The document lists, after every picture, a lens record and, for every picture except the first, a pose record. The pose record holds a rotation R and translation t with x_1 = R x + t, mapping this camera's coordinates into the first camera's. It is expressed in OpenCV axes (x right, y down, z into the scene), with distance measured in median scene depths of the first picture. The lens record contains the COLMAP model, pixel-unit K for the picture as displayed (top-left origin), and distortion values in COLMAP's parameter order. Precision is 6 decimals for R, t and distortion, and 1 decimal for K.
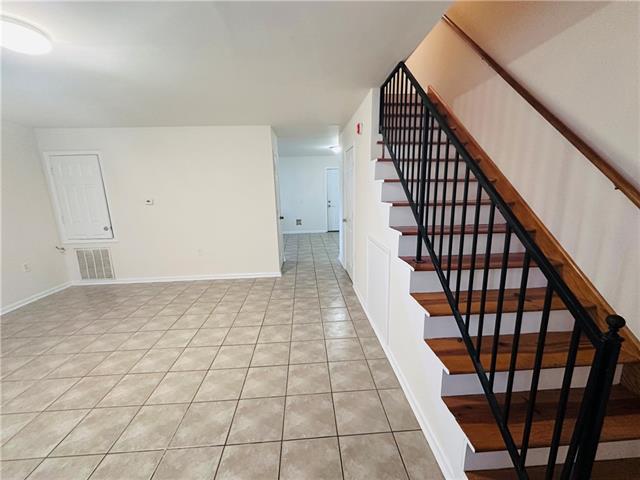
lens RADIAL K [[256.7, 0, 319.9], [0, 256.7, 240.8], [0, 0, 1]] dist [-0.003534, 0.000860]
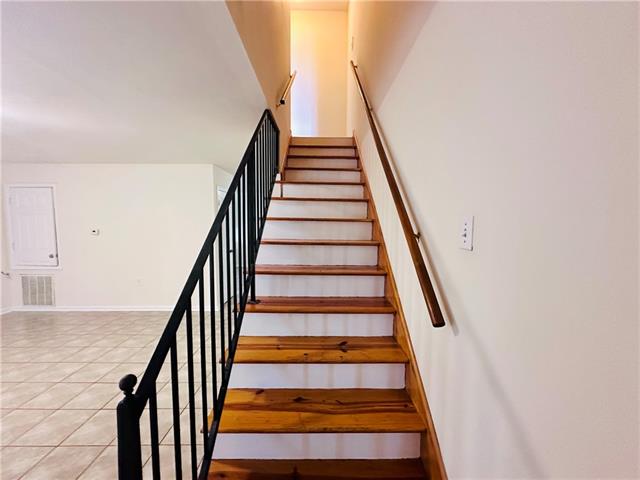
lens RADIAL K [[256.7, 0, 320.2], [0, 256.7, 239.3], [0, 0, 1]] dist [-0.003534, 0.000860]
pose [[0.998404, 0.030191, -0.047720, 0.293186], [-0.036505, 0.989826, -0.137521, -0.011940], [0.043082, 0.139044, 0.989349, 0.012260]]
